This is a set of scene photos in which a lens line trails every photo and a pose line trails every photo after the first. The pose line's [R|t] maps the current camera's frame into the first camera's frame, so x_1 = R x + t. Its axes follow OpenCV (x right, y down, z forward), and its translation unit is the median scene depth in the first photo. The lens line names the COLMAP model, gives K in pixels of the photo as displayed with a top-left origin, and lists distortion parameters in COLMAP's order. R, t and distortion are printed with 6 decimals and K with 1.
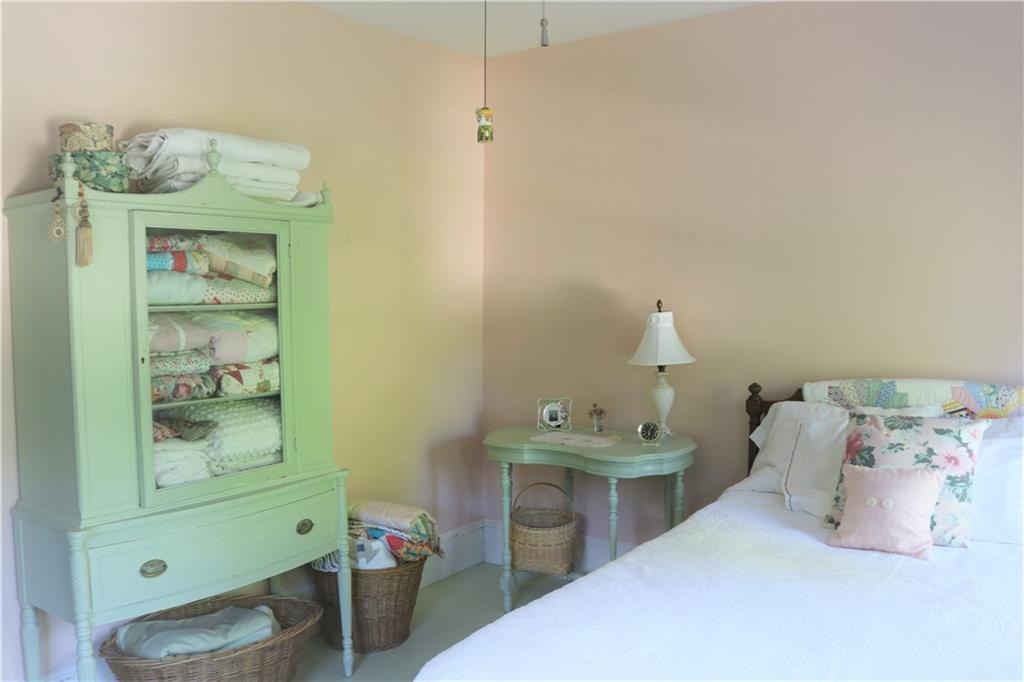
lens RADIAL K [[826.0, 0, 512.0], [0, 826.0, 341.0], [0, 0, 1]] dist [-0.120795, 0.012652]
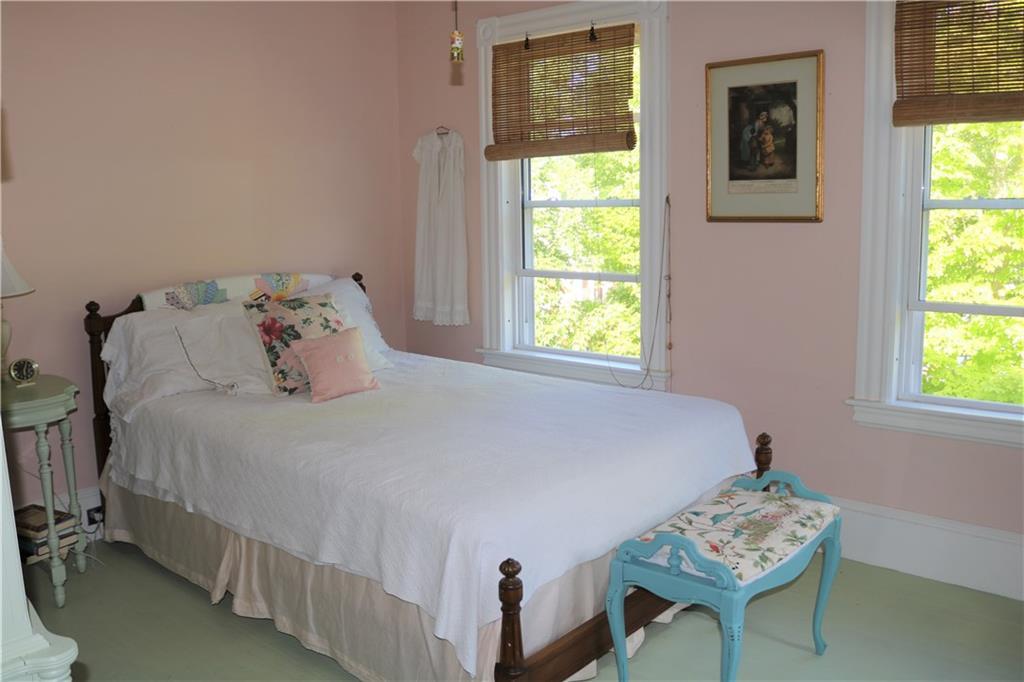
lens RADIAL K [[826.0, 0, 512.0], [0, 826.0, 341.0], [0, 0, 1]] dist [-0.120795, 0.012652]
pose [[0.112462, -0.159021, 0.980849, -0.663708], [0.072288, 0.985805, 0.151536, -0.011524], [-0.991023, 0.053861, 0.122361, 0.427516]]
